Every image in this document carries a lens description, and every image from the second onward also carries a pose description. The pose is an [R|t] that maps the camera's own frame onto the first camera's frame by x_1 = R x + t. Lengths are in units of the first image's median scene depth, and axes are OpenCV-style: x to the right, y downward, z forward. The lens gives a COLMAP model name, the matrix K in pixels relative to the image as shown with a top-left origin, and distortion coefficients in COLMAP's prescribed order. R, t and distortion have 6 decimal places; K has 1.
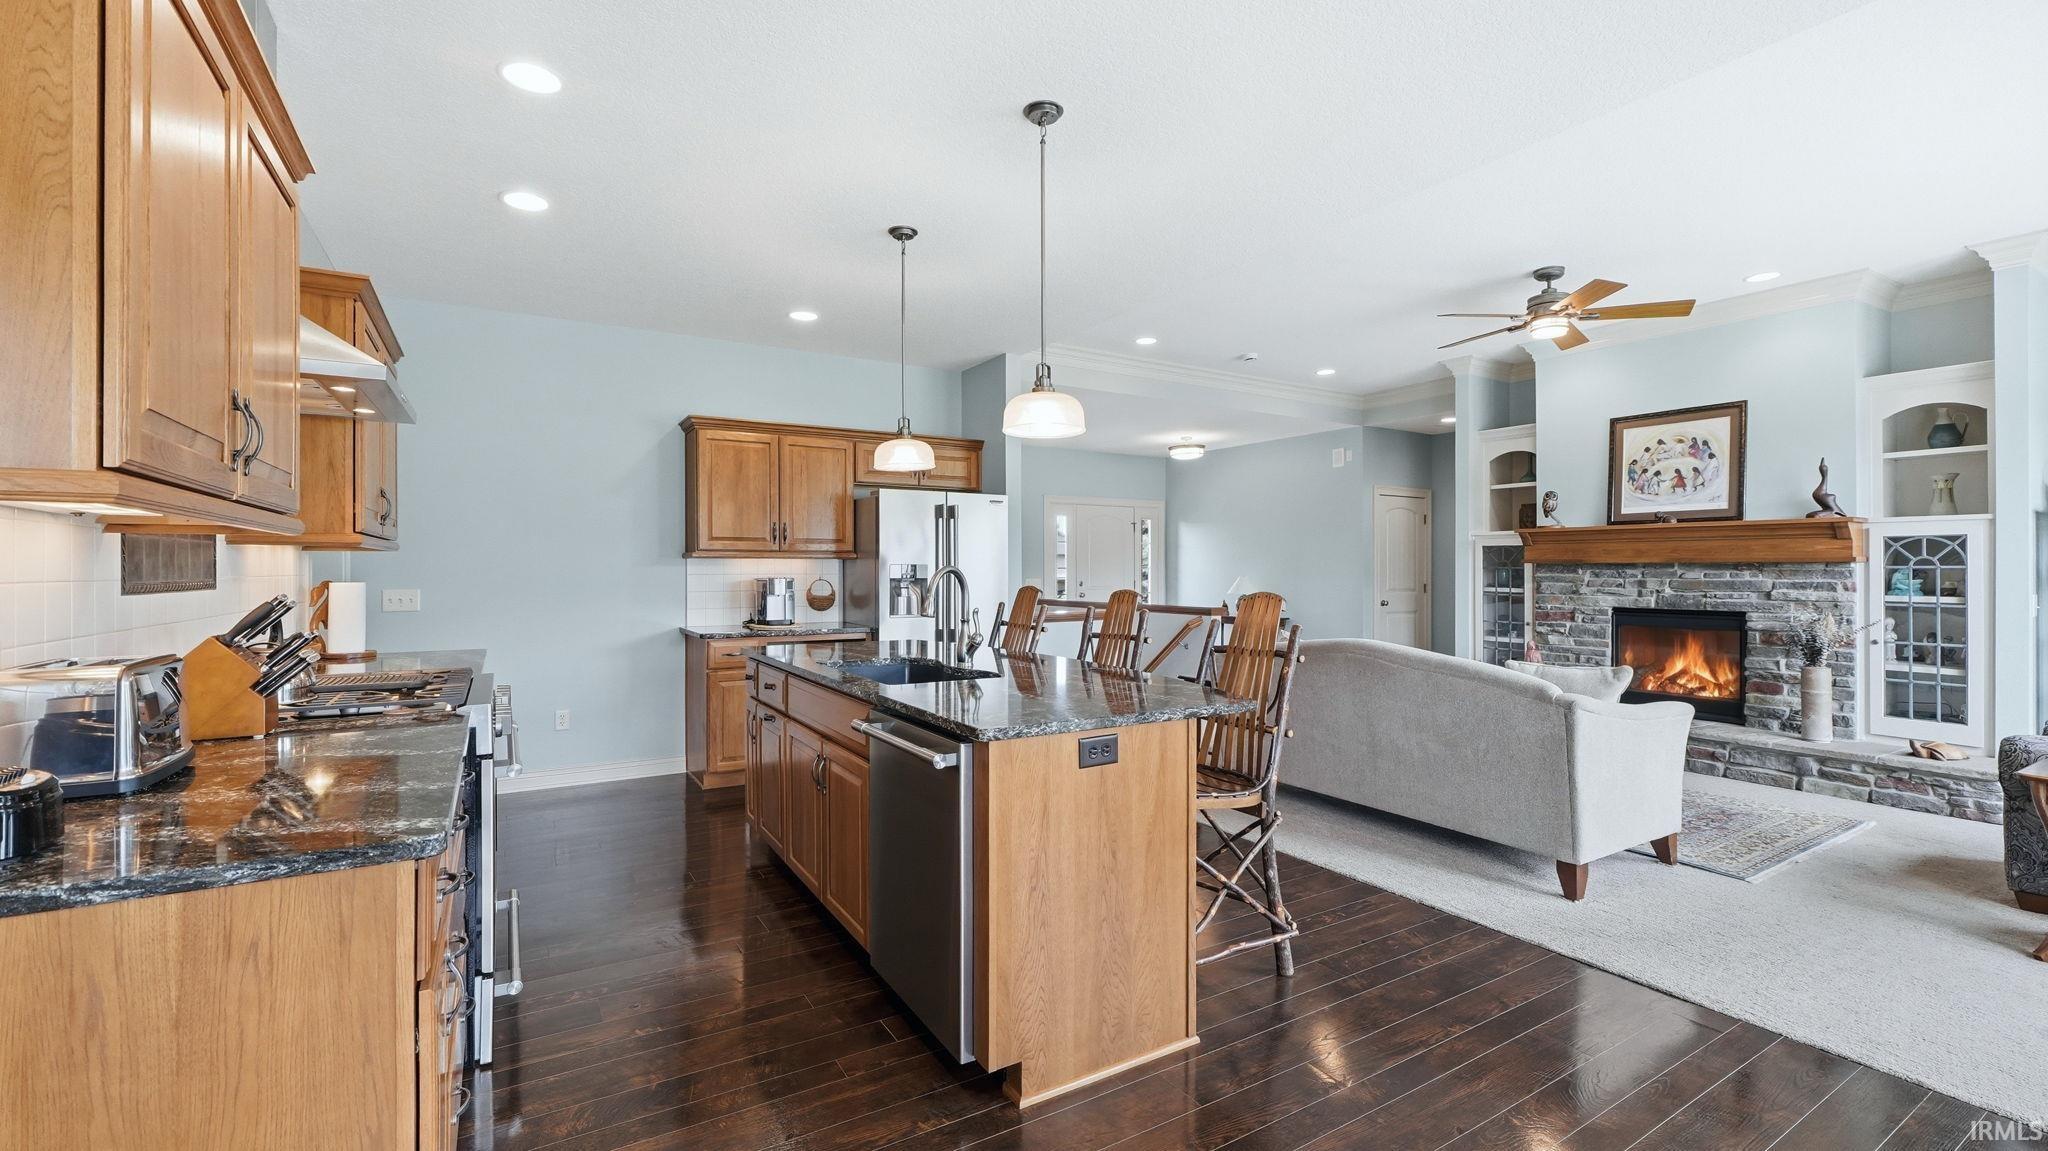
lens RADIAL K [[859.9, 0, 1021.1], [0, 859.9, 567.9], [0, 0, 1]] dist [-0.009007, -0.000247]
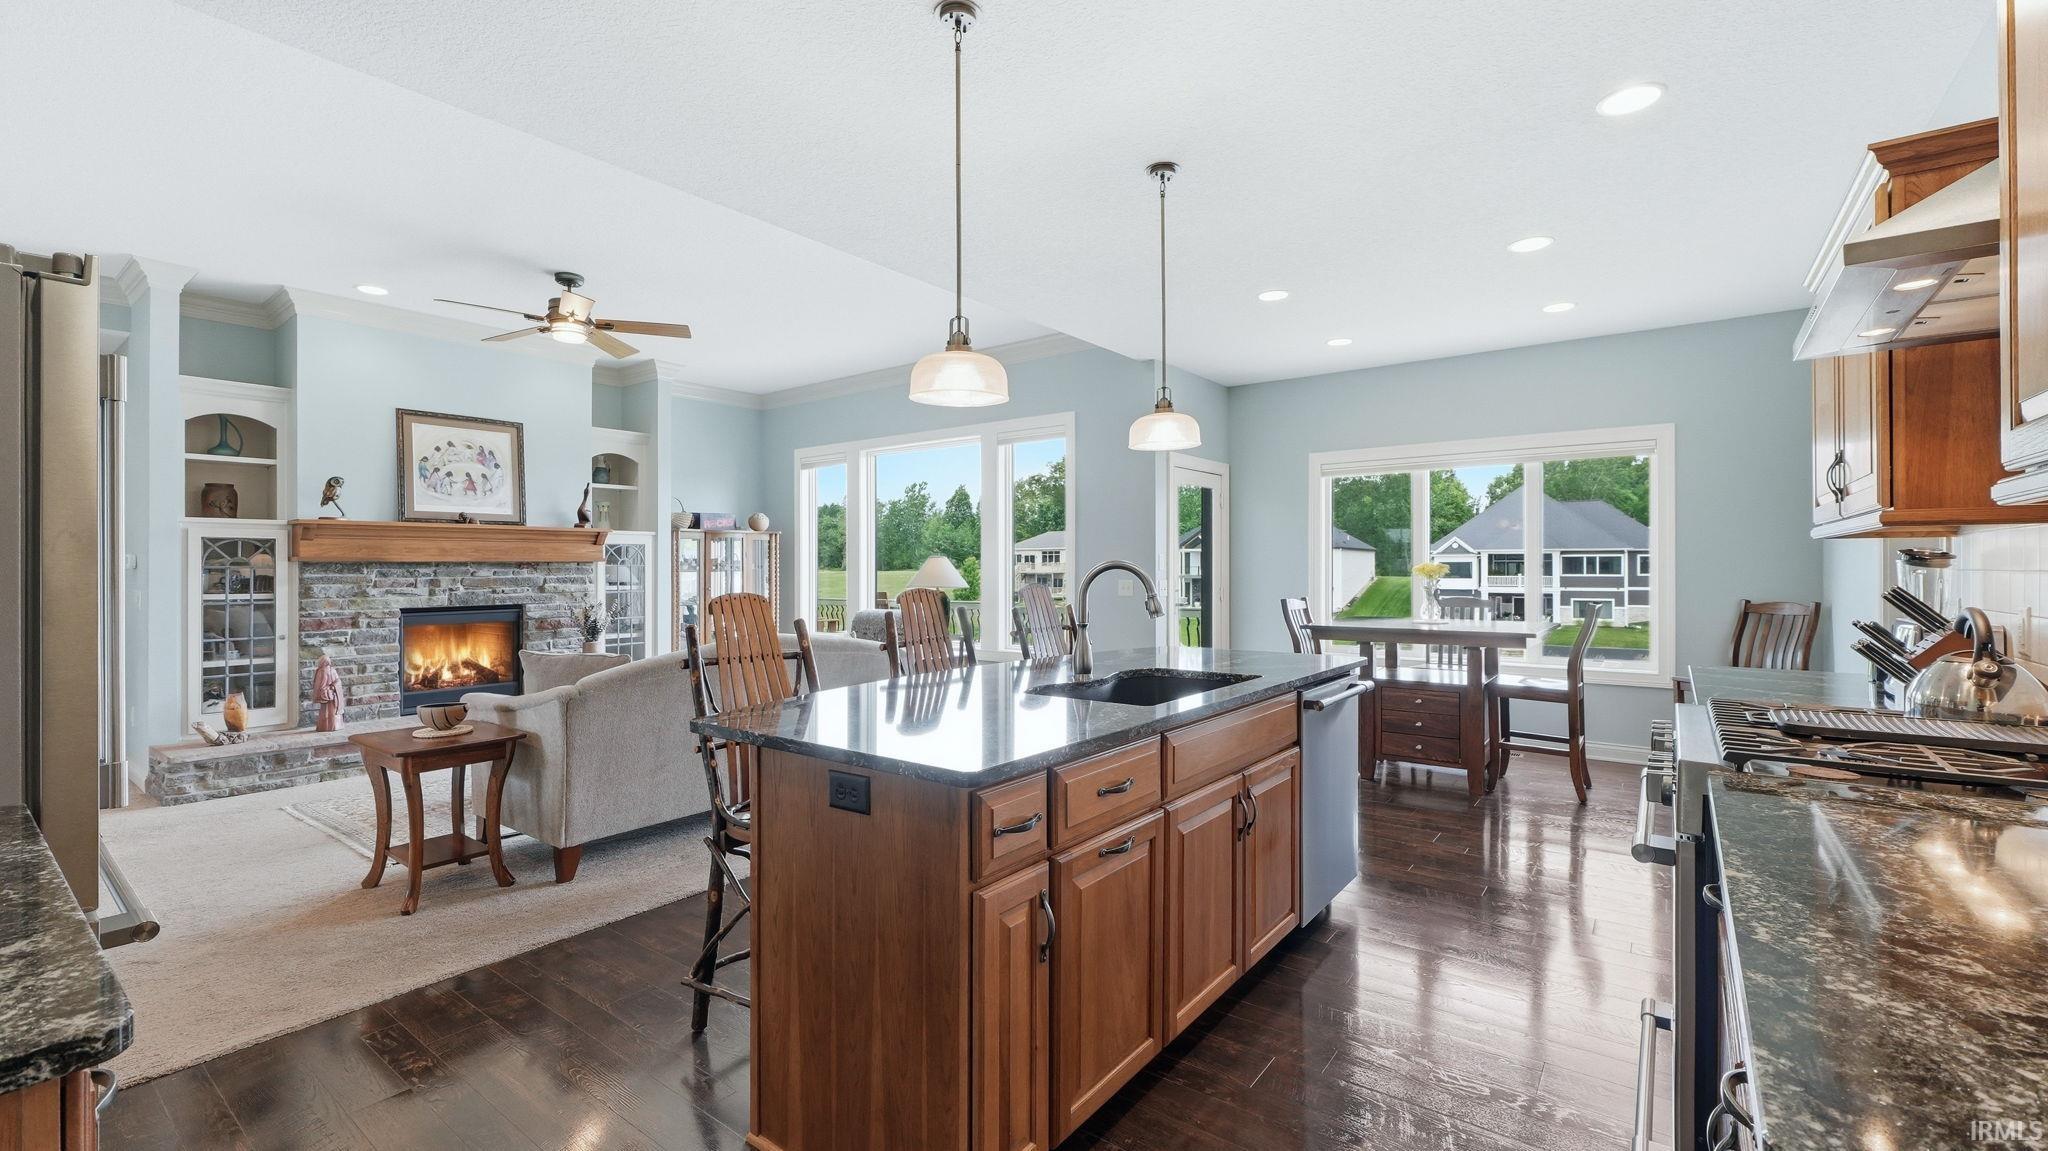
lens RADIAL K [[859.9, 0, 1012.9], [0, 859.9, 567.3], [0, 0, 1]] dist [-0.009007, -0.000247]
pose [[-0.359352, -0.000524, 0.933202, -0.449015], [0.003189, 0.999993, 0.001789, 0.000970], [-0.933197, 0.003619, -0.359348, 0.735355]]
